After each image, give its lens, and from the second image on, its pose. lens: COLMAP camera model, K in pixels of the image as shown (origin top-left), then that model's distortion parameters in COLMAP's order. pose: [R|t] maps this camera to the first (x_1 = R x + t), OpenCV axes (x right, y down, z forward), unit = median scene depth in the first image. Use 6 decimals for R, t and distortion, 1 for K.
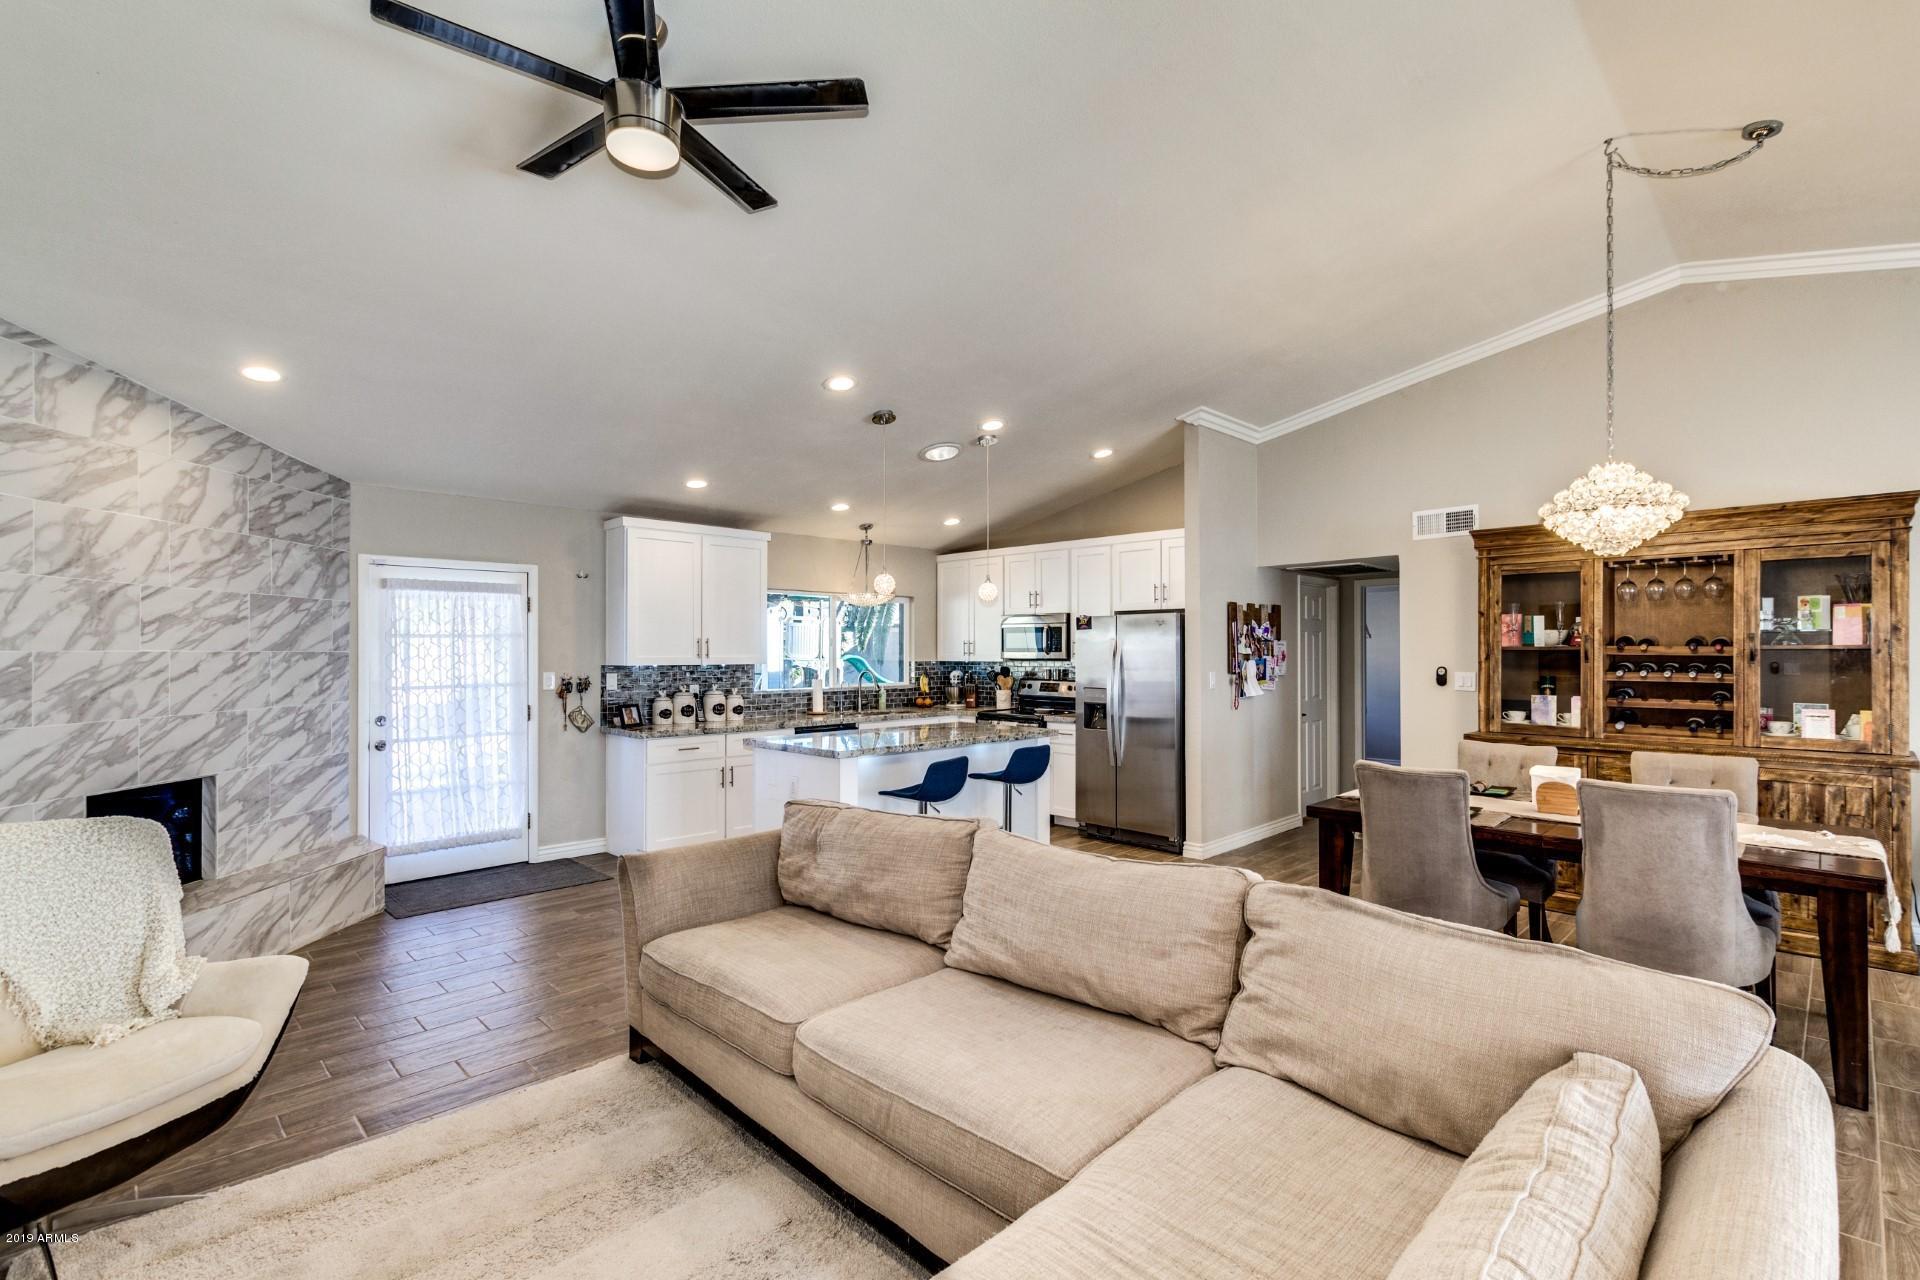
lens RADIAL K [[900.8, 0, 956.8], [0, 900.8, 644.2], [0, 0, 1]] dist [0.003841, -0.005742]
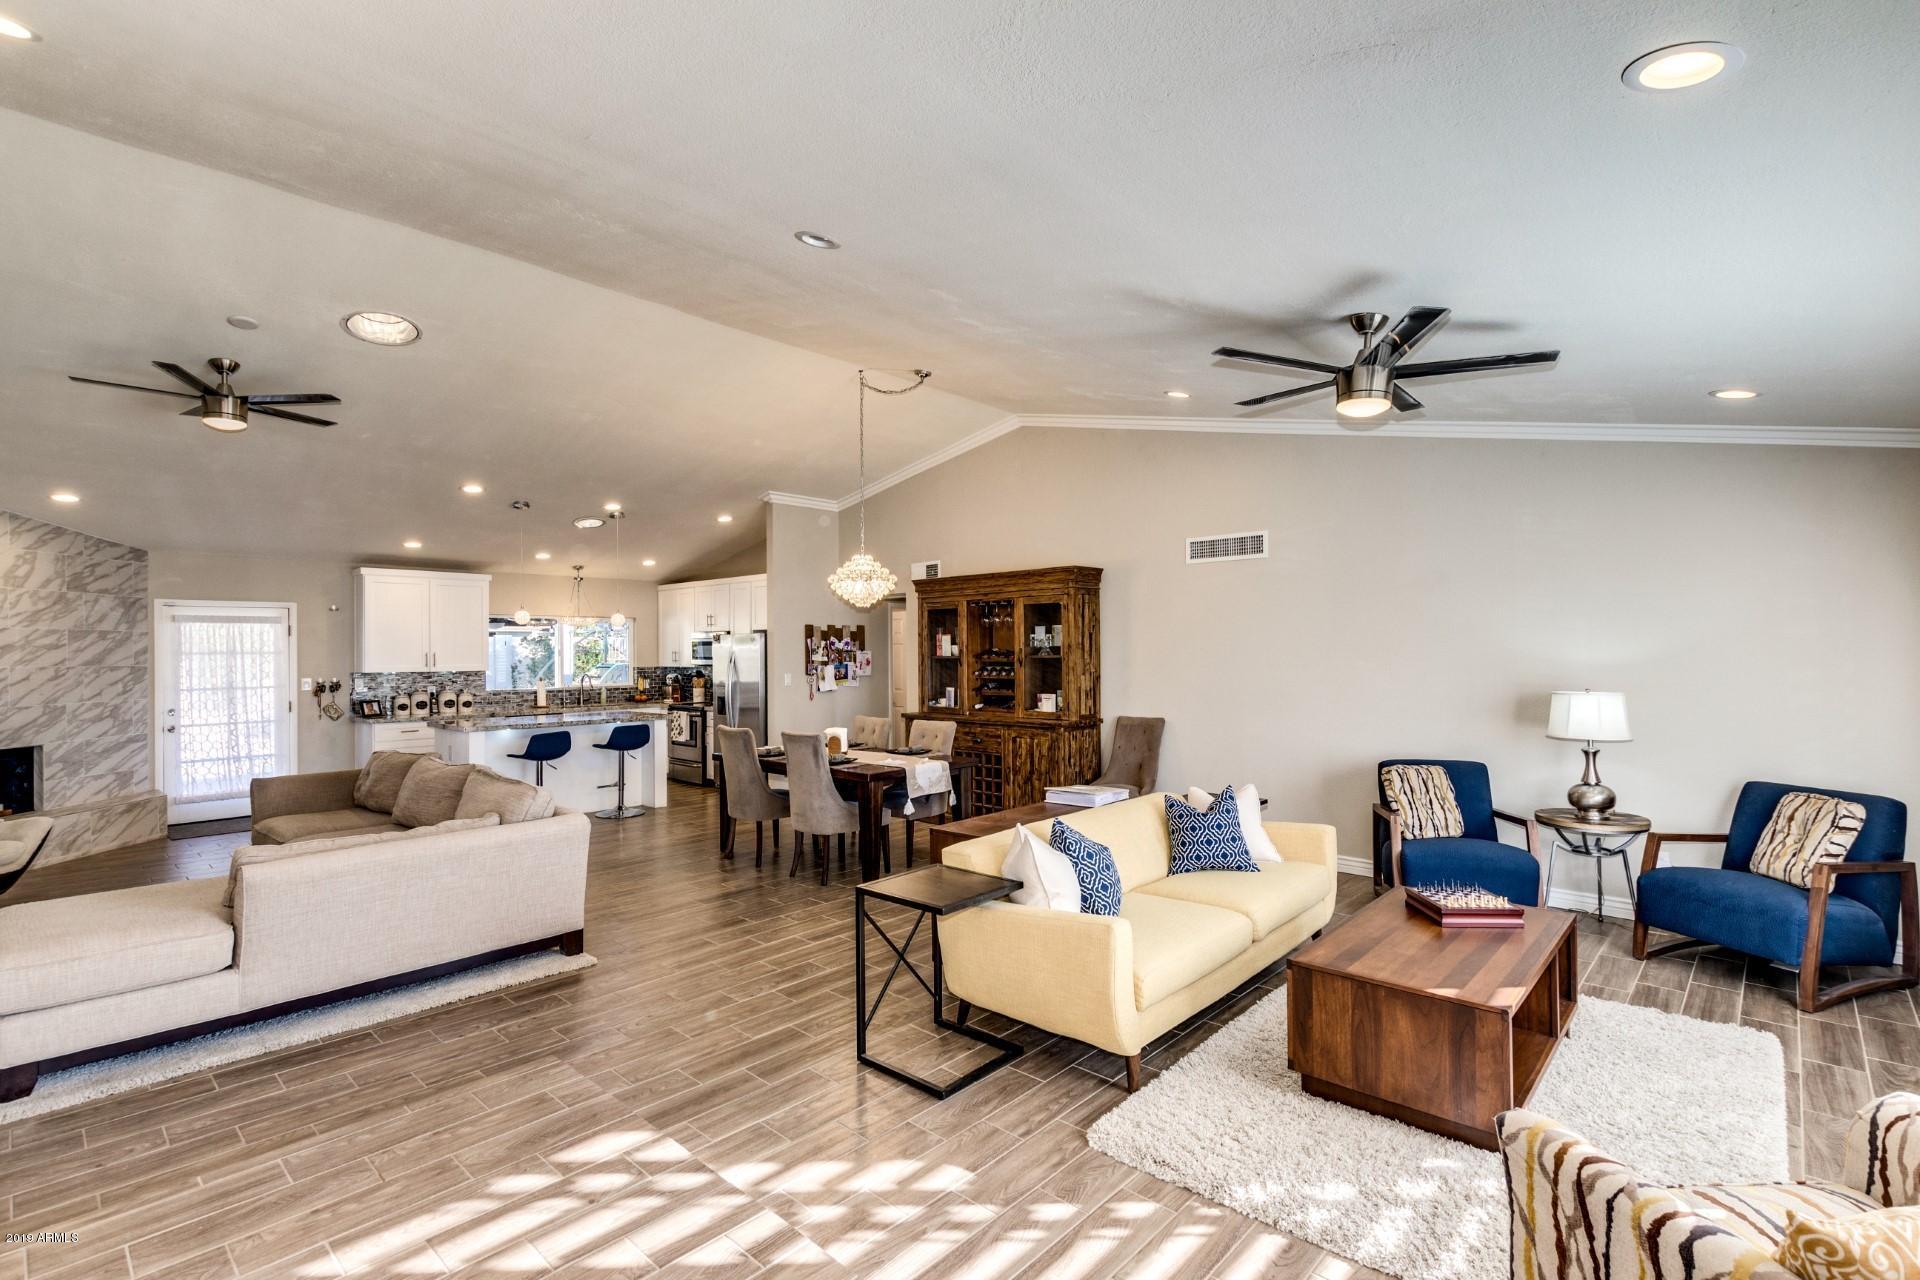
lens RADIAL K [[900.8, 0, 956.8], [0, 900.8, 644.2], [0, 0, 1]] dist [0.003841, -0.005742]
pose [[0.998789, -0.006767, 0.048726, 0.608810], [0.006813, 0.999976, -0.000775, -0.017081], [-0.048720, 0.001106, 0.998812, -0.566219]]
